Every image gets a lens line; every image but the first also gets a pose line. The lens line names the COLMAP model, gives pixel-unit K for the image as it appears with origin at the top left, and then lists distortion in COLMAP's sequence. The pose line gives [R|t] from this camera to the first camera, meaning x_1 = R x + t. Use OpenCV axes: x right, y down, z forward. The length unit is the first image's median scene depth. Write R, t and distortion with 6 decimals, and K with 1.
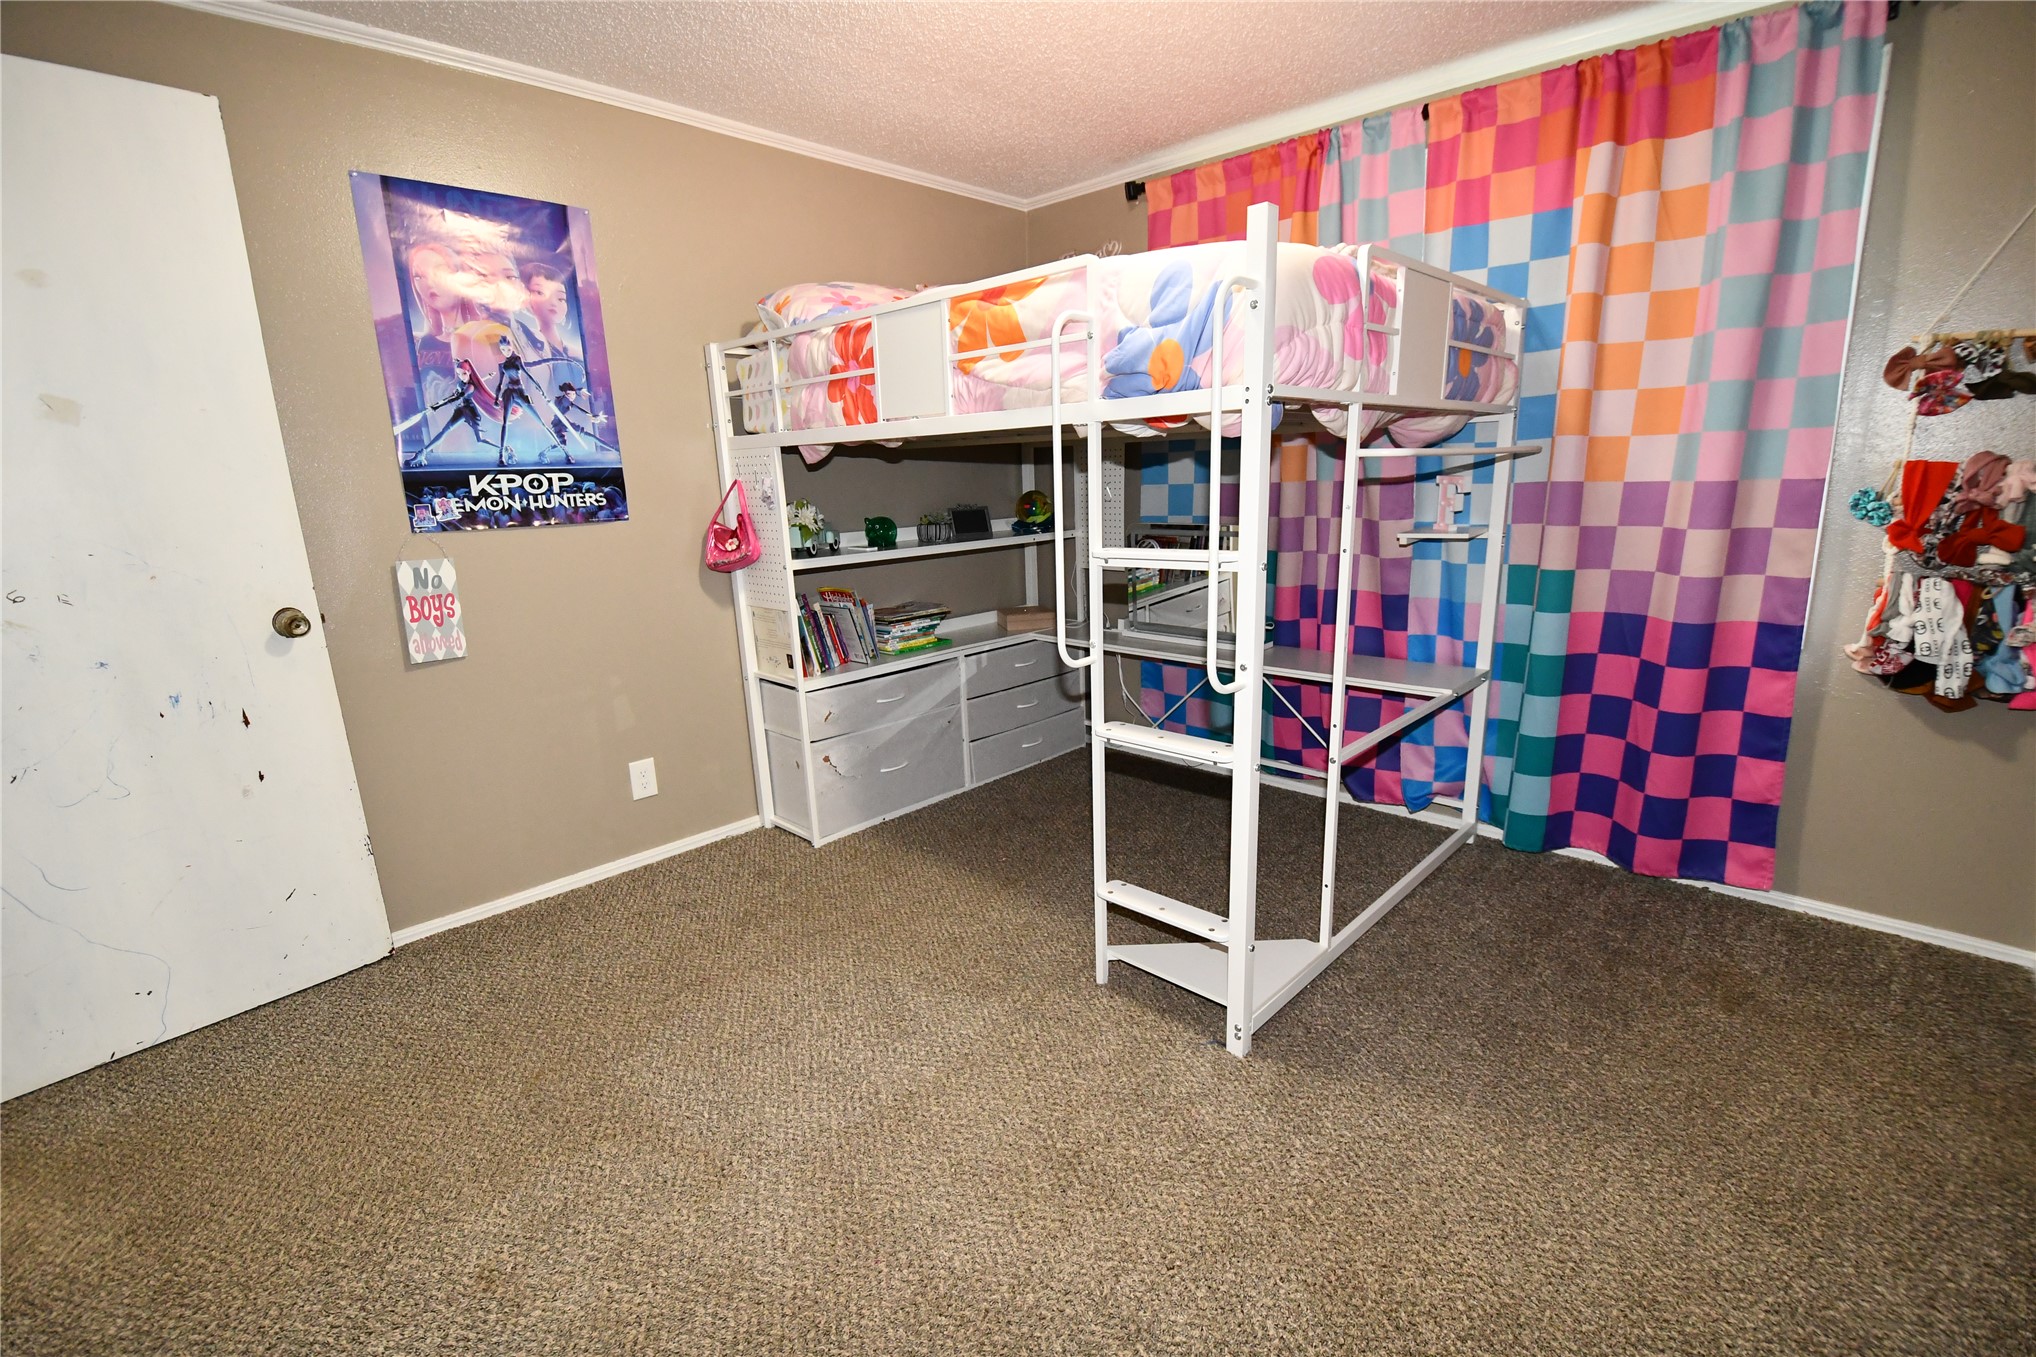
lens RADIAL K [[899.4, 0, 1021.6], [0, 899.4, 694.0], [0, 0, 1]] dist [-0.012883, -0.005142]
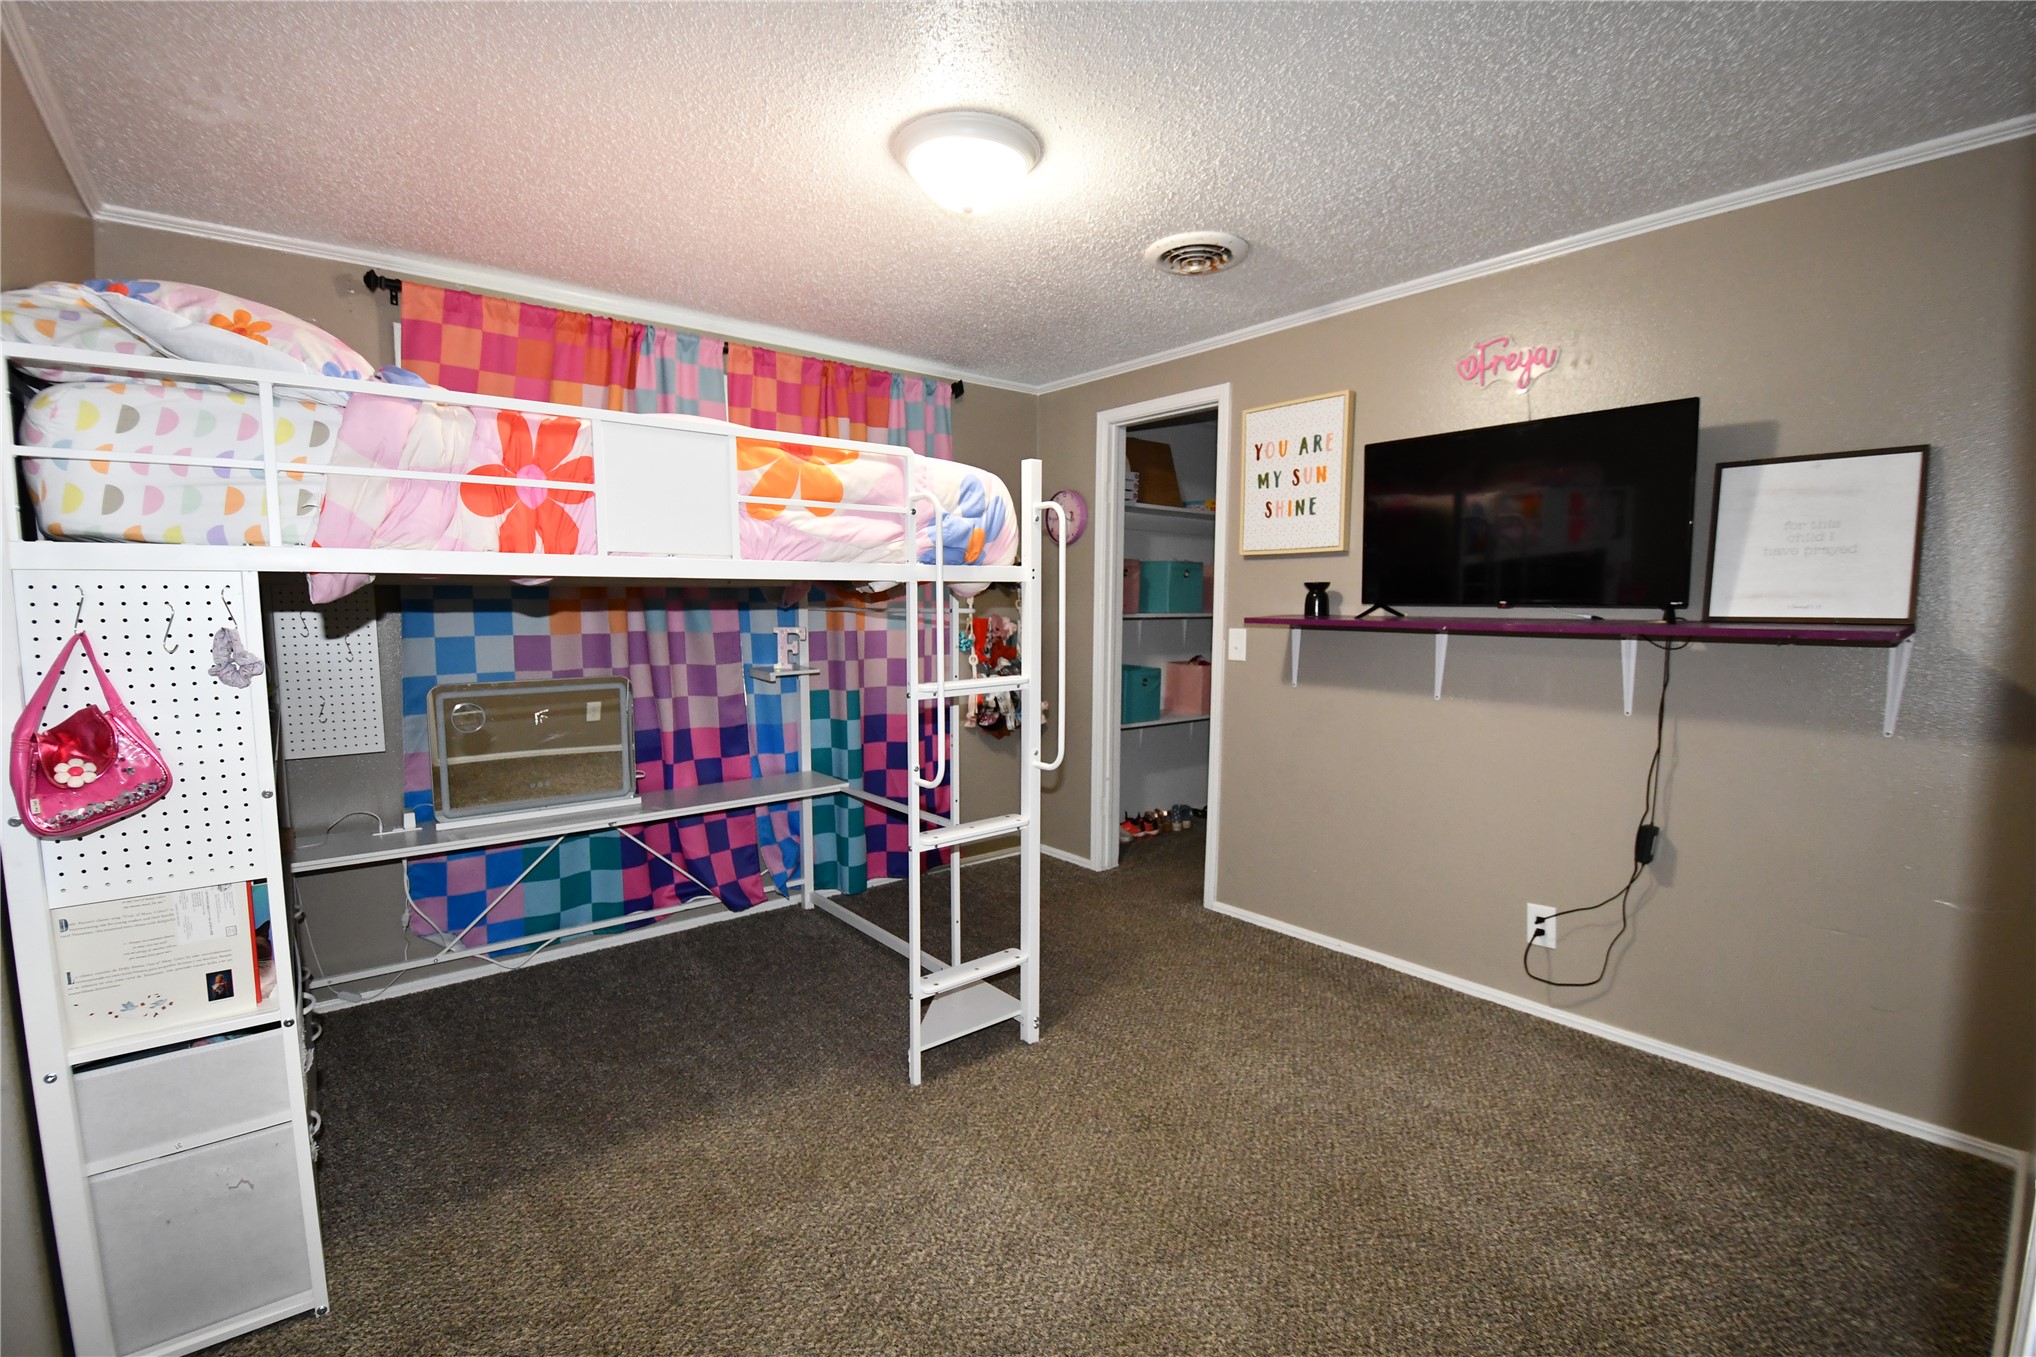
lens RADIAL K [[899.4, 0, 1021.7], [0, 899.4, 676.4], [0, 0, 1]] dist [-0.012883, -0.005142]
pose [[0.112496, -0.051472, 0.992318, -0.827261], [0.235692, 0.971539, 0.023675, -0.132345], [-0.965295, 0.231218, 0.121426, 0.565449]]
